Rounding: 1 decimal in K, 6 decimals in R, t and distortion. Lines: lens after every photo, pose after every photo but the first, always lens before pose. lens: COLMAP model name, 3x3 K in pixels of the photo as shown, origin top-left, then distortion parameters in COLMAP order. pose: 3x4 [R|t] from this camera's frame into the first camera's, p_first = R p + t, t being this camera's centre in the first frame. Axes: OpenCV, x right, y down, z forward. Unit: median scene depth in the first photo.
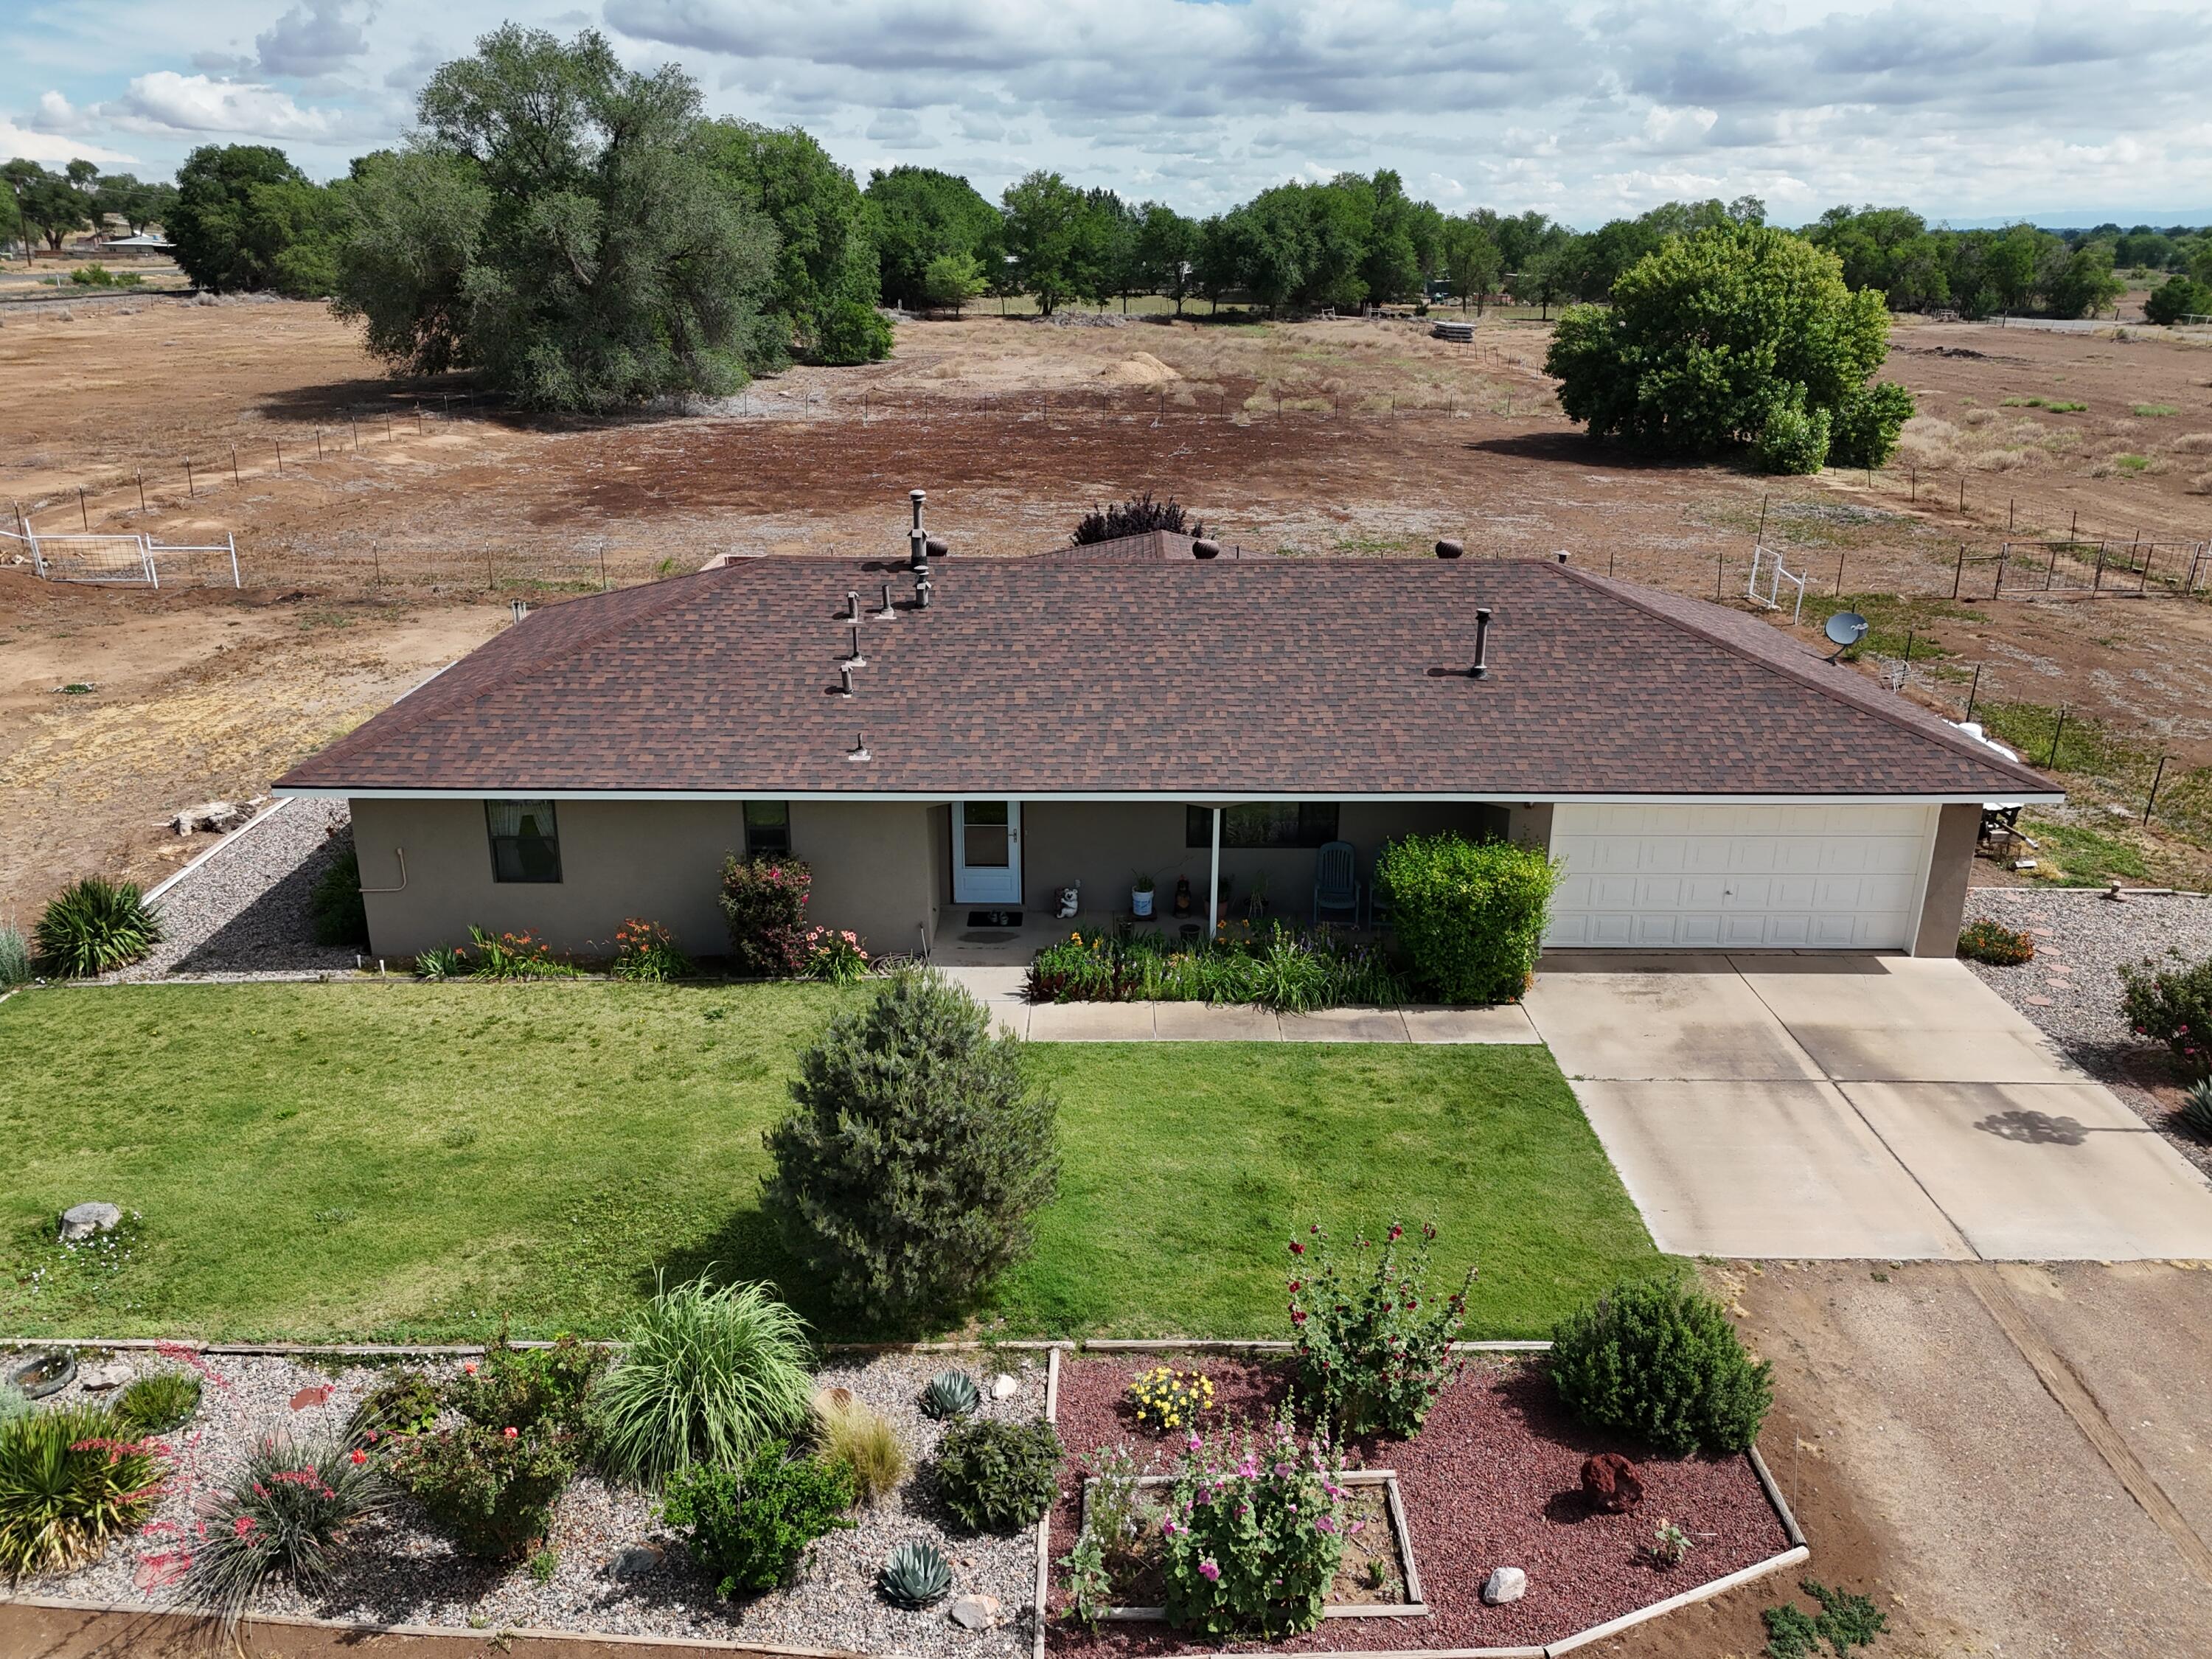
lens RADIAL K [[1620.3, 0, 1106.5], [0, 1620.3, 840.8], [0, 0, 1]] dist [0.077392, -0.072294]
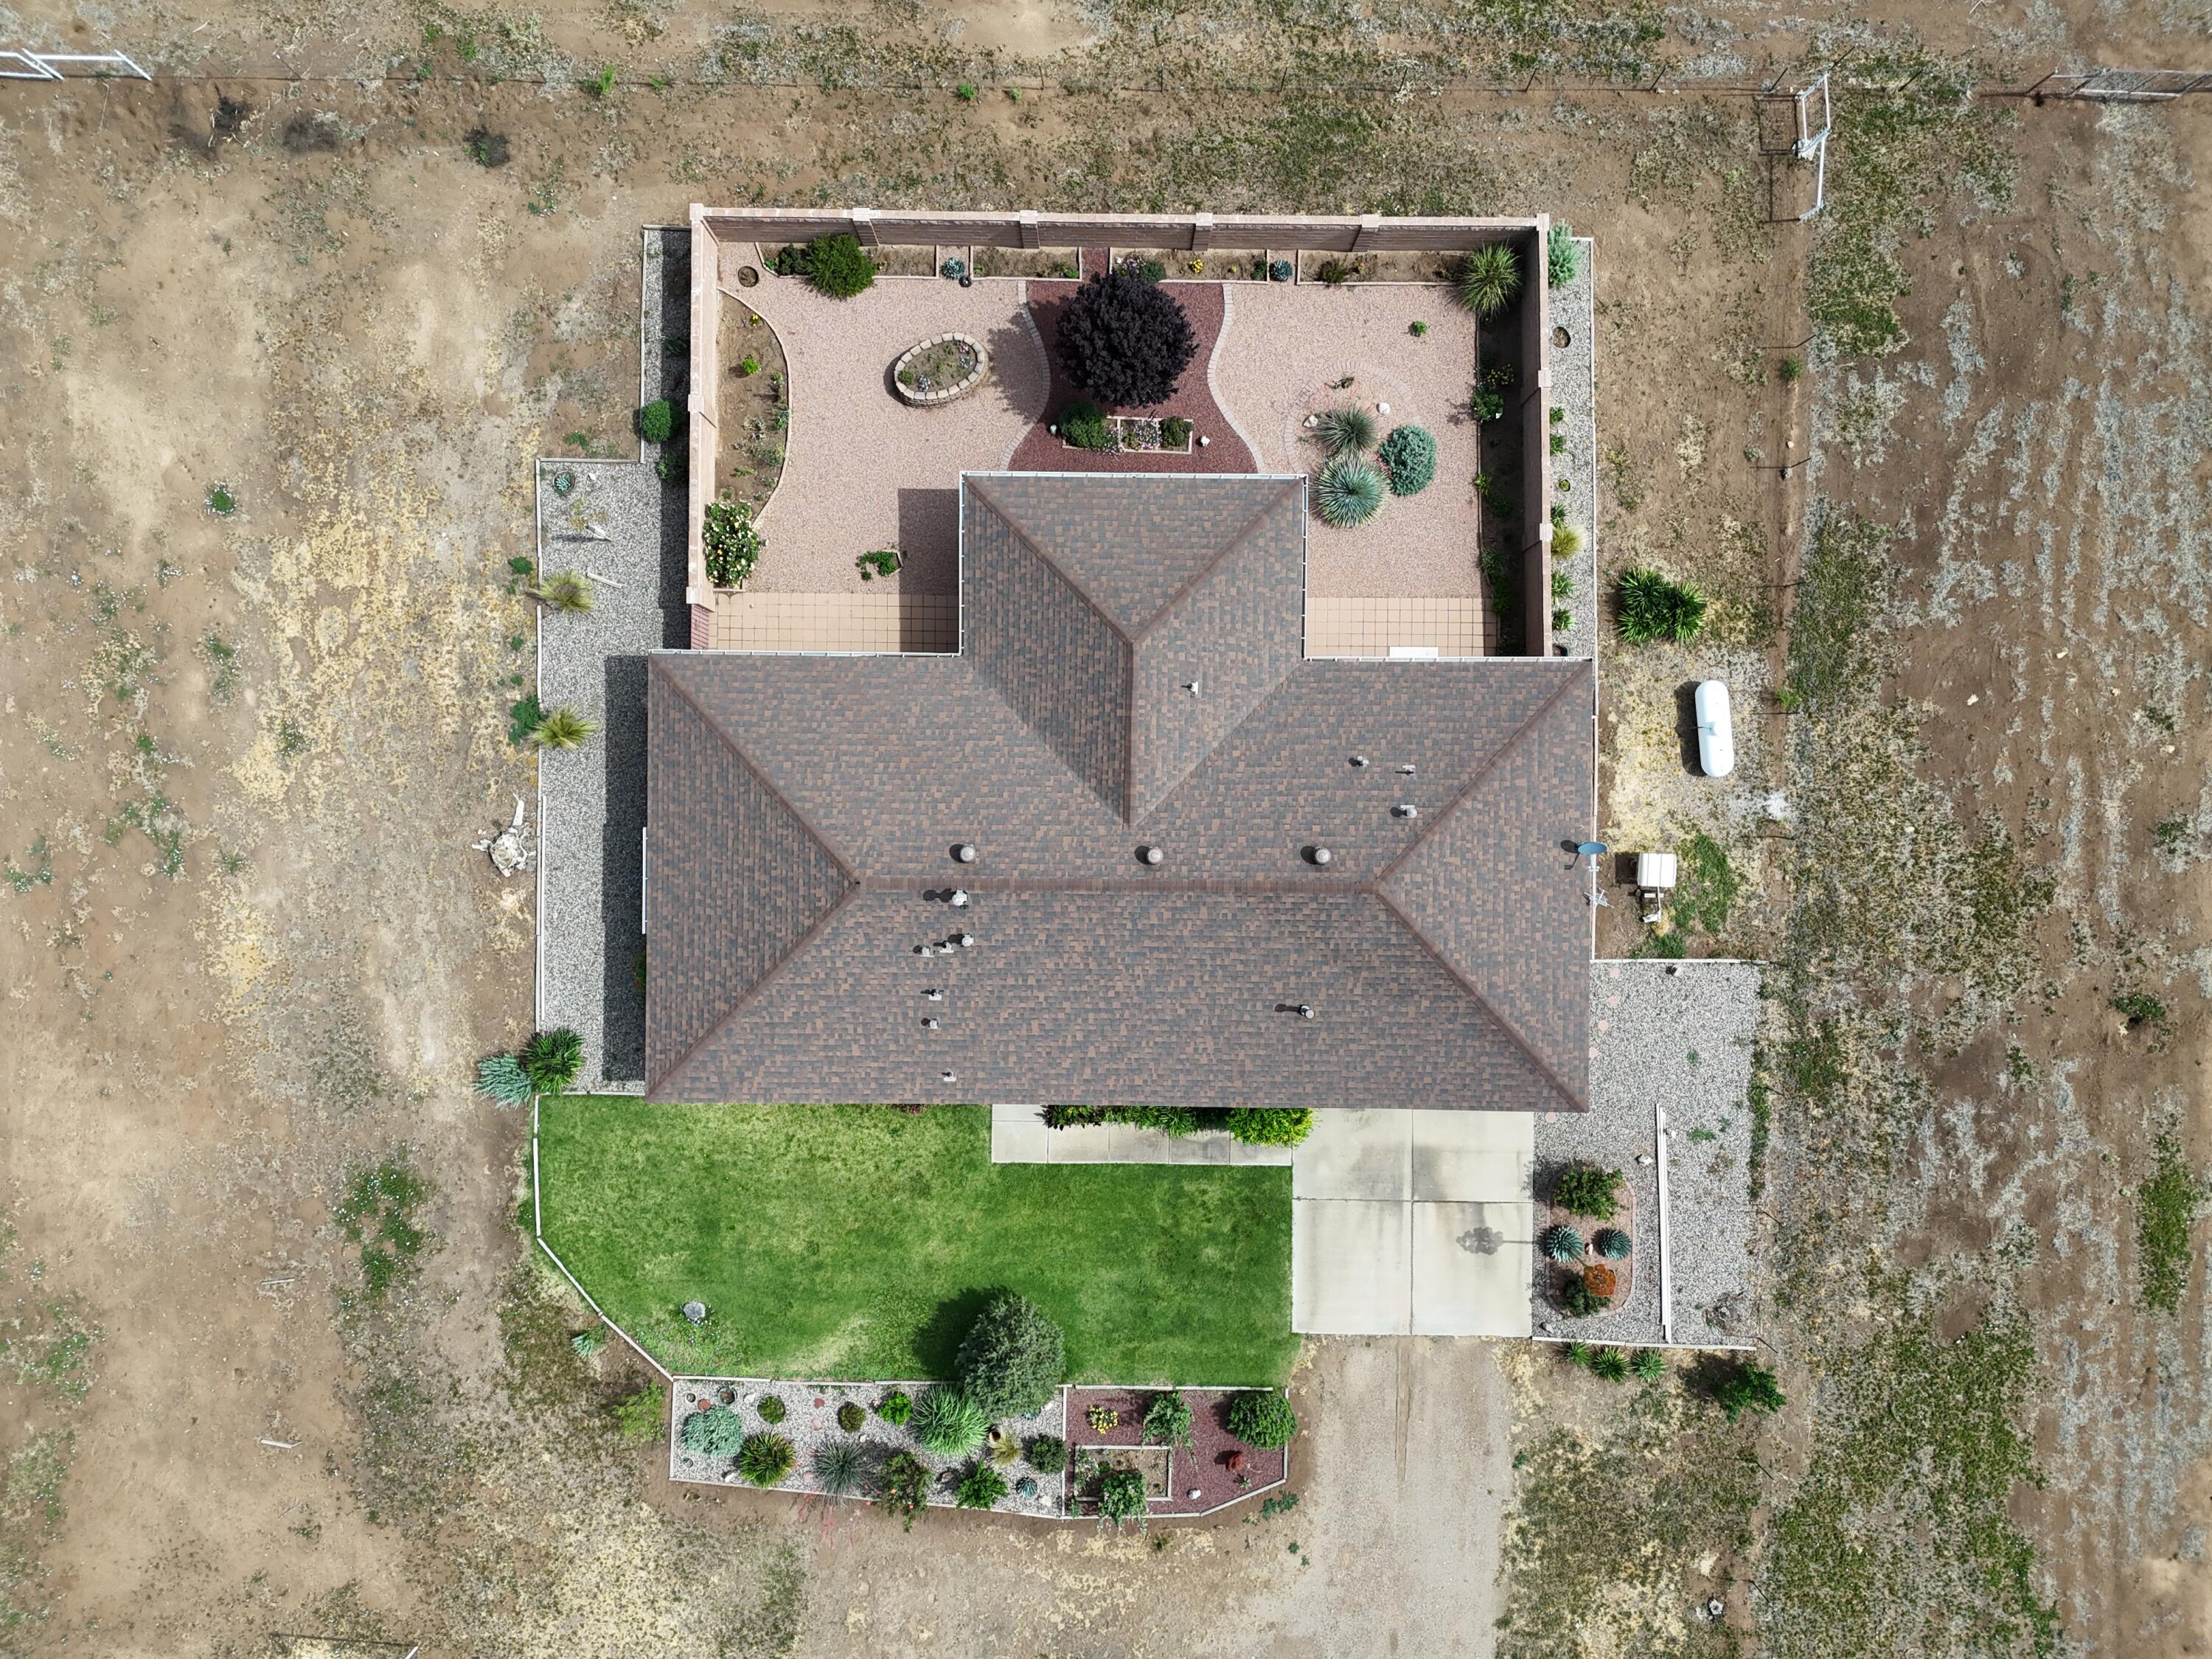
lens RADIAL K [[1620.3, 0, 1106.5], [0, 1620.3, 840.8], [0, 0, 1]] dist [0.077392, -0.072294]
pose [[0.999915, 0.012294, -0.004307, 0.028524], [-0.000108, 0.338416, 0.940997, -1.815588], [0.013026, -0.940916, 0.338388, 0.615300]]
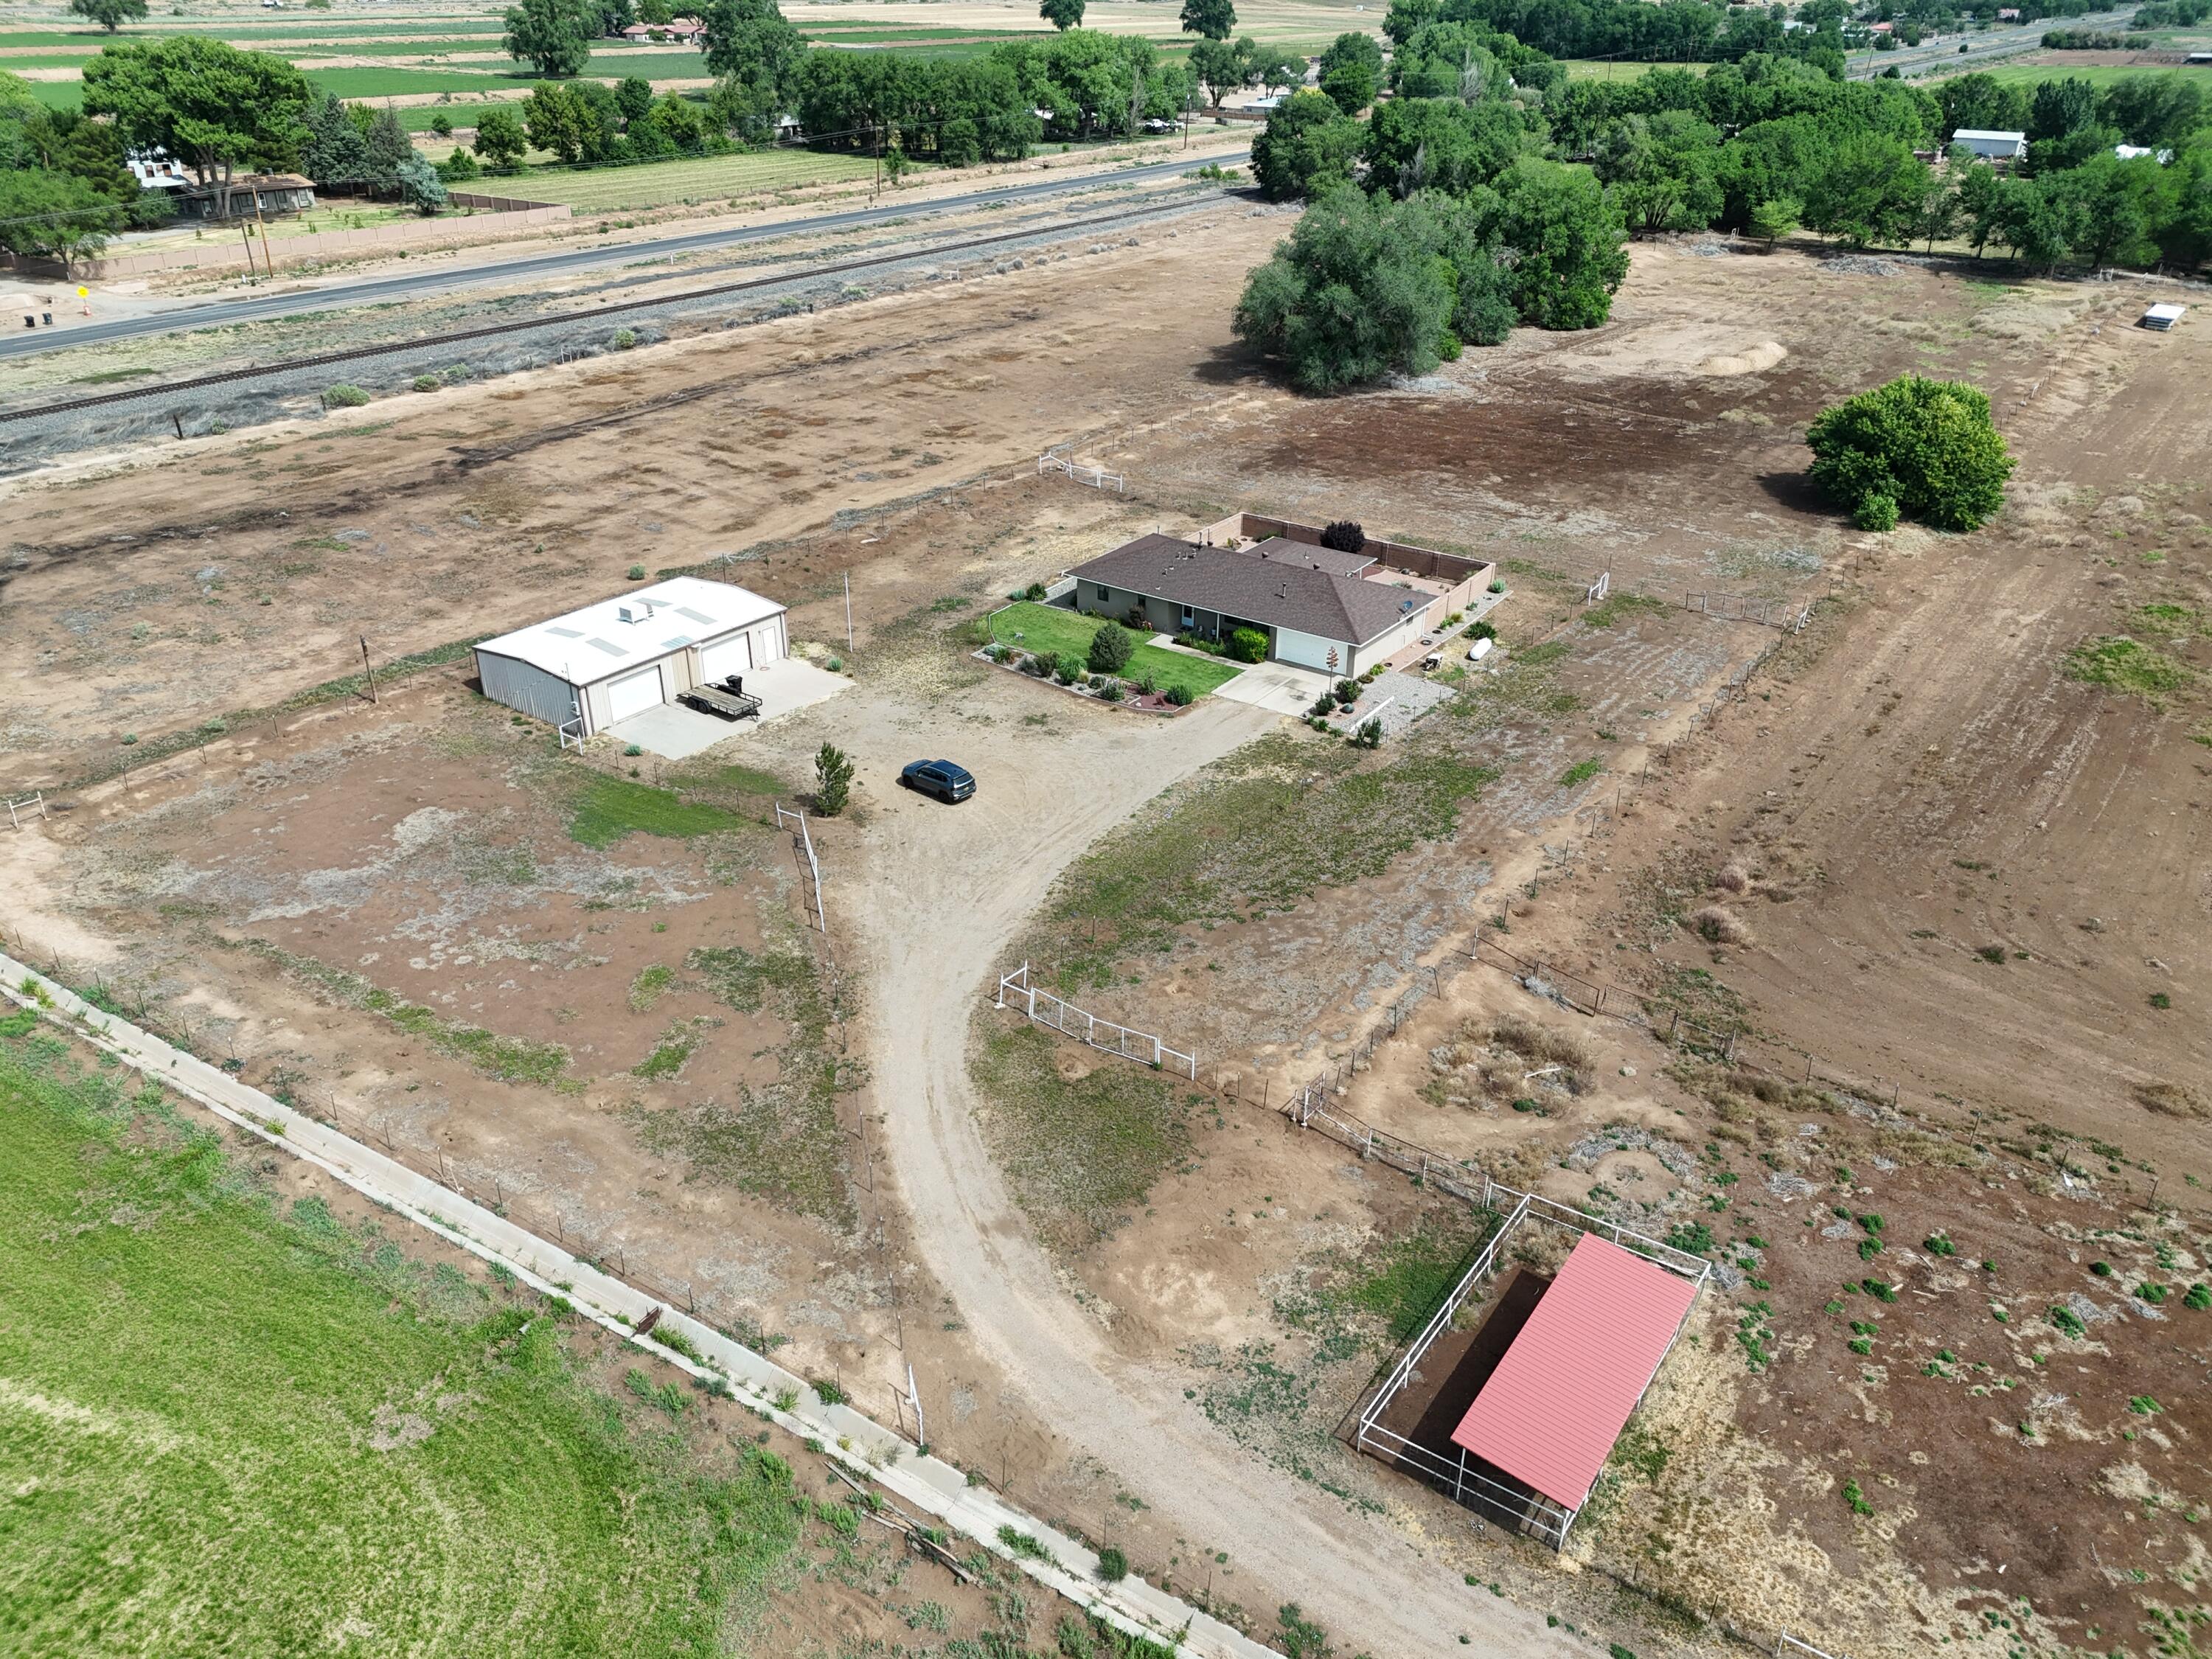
lens RADIAL K [[1641.7, 0, 1106.0], [0, 1641.7, 829.5], [0, 0, 1]] dist [0.096750, -0.124432]
pose [[0.808549, 0.273012, -0.521261, 2.499686], [-0.203082, 0.960893, 0.188261, -0.252675], [0.552274, -0.046359, 0.832373, -3.264831]]
